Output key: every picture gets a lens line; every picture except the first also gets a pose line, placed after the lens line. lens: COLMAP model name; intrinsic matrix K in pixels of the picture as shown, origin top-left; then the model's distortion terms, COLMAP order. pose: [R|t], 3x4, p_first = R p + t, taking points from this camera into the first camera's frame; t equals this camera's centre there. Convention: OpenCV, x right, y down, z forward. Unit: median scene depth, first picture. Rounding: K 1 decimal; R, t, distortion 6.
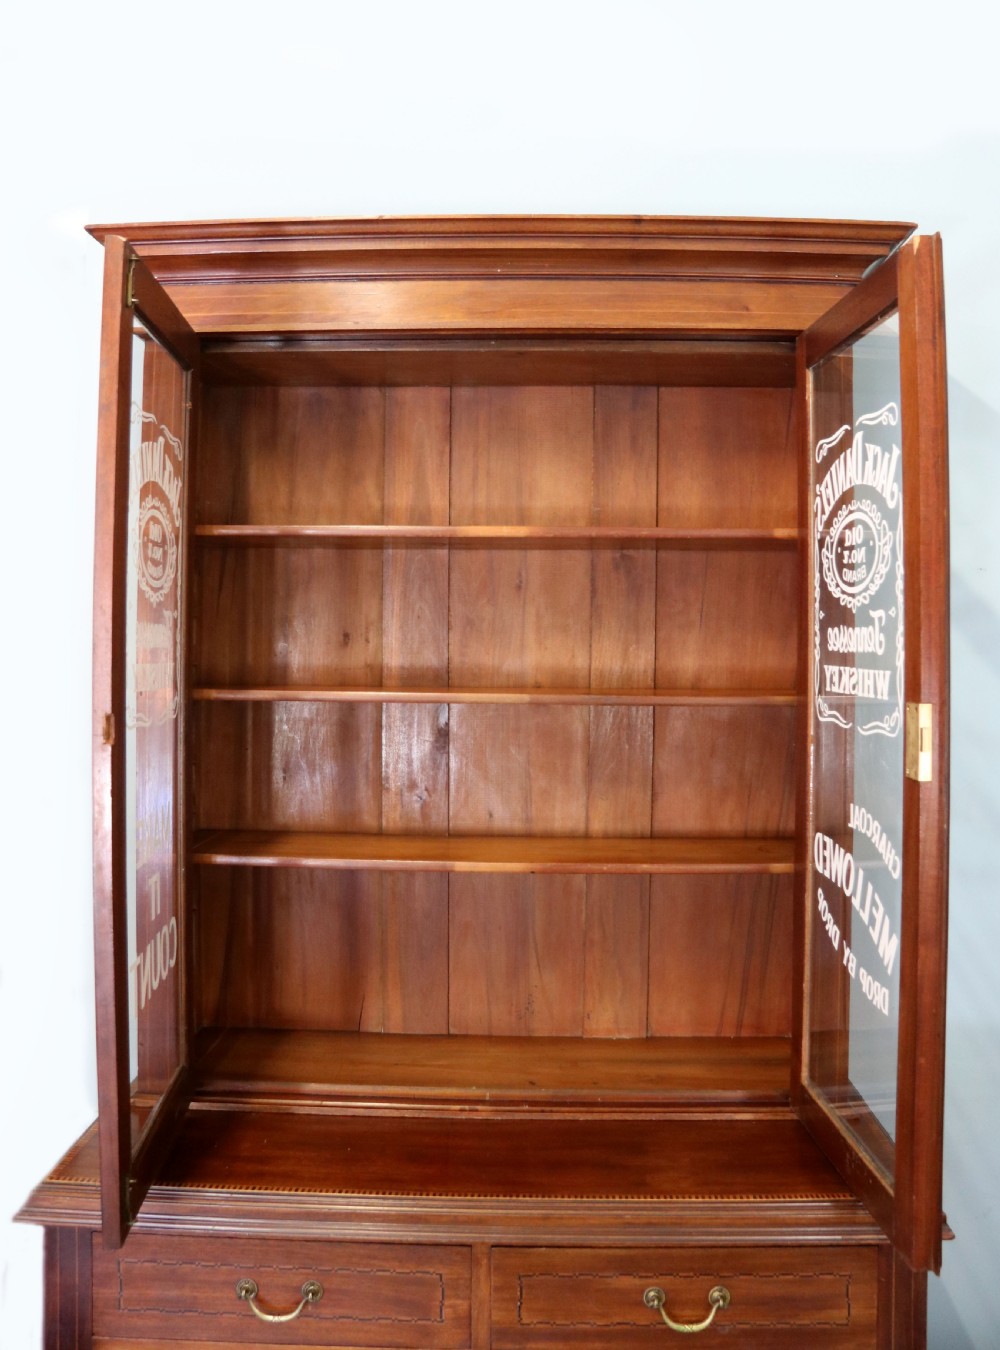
lens RADIAL K [[1339.6, 0, 524.4], [0, 1339.6, 574.5], [0, 0, 1]] dist [-0.110819, 0.000000]
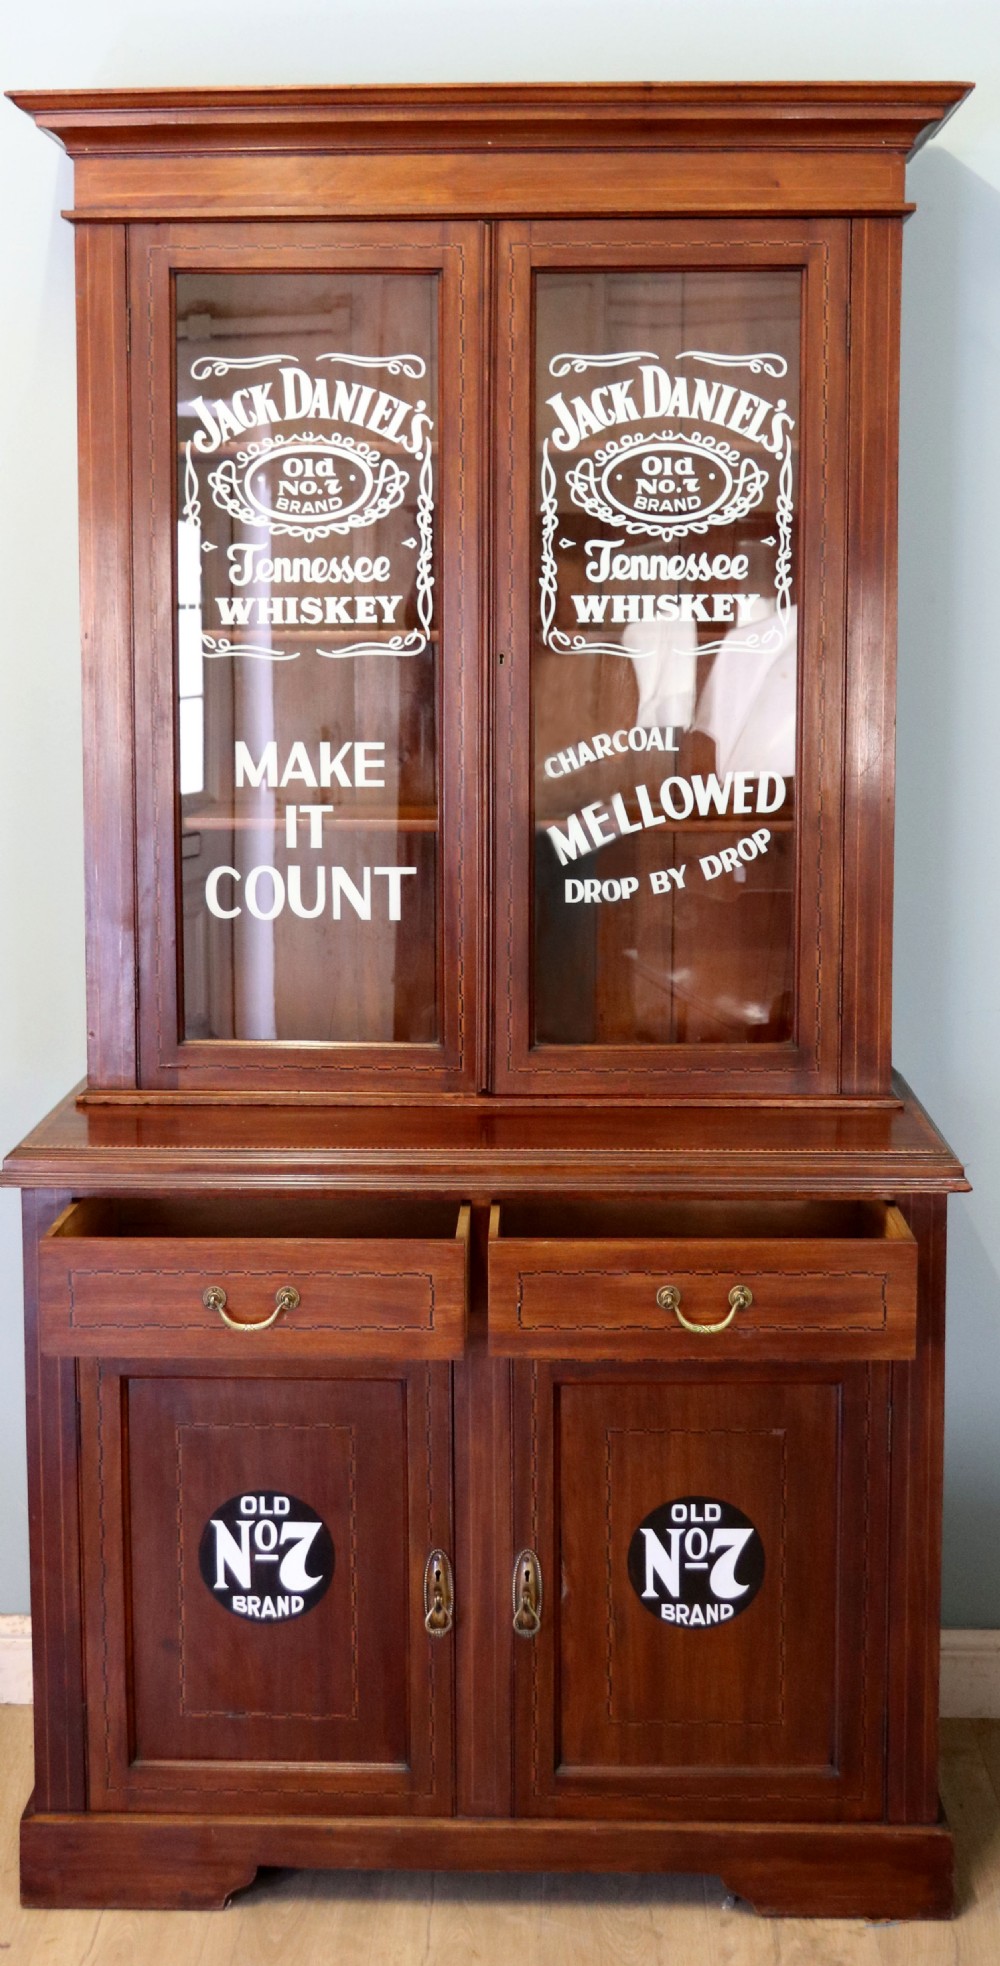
lens RADIAL K [[3154.0, 0, 468.1], [0, 3154.0, 779.3], [0, 0, 1]] dist [0.252722, 0.000000]
pose [[0.999920, -0.005930, -0.011157, -0.011803], [0.007071, 0.994433, 0.105134, -0.032437], [0.010472, -0.105204, 0.994395, -1.044501]]
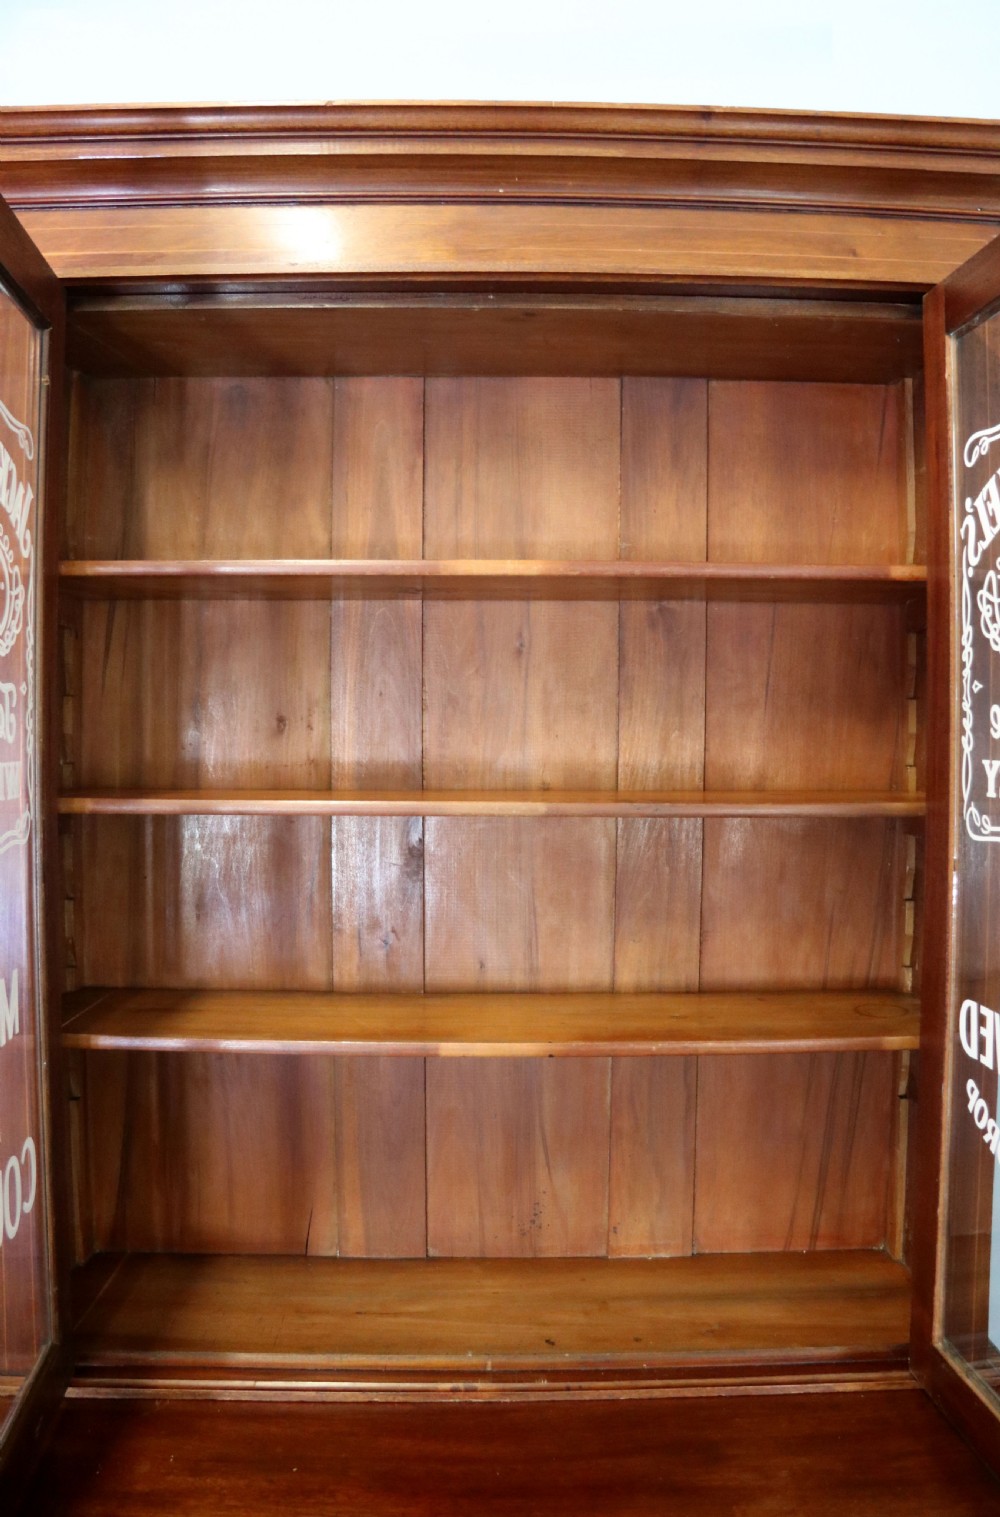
lens RADIAL K [[1296.8, 0, 523.2], [0, 1296.8, 705.8], [0, 0, 1]] dist [-0.133489, 0.030936]
pose [[0.998835, -0.003920, 0.048100, -0.038131], [0.002292, 0.999424, 0.033848, 0.015438], [-0.048205, -0.033698, 0.998269, 0.314753]]
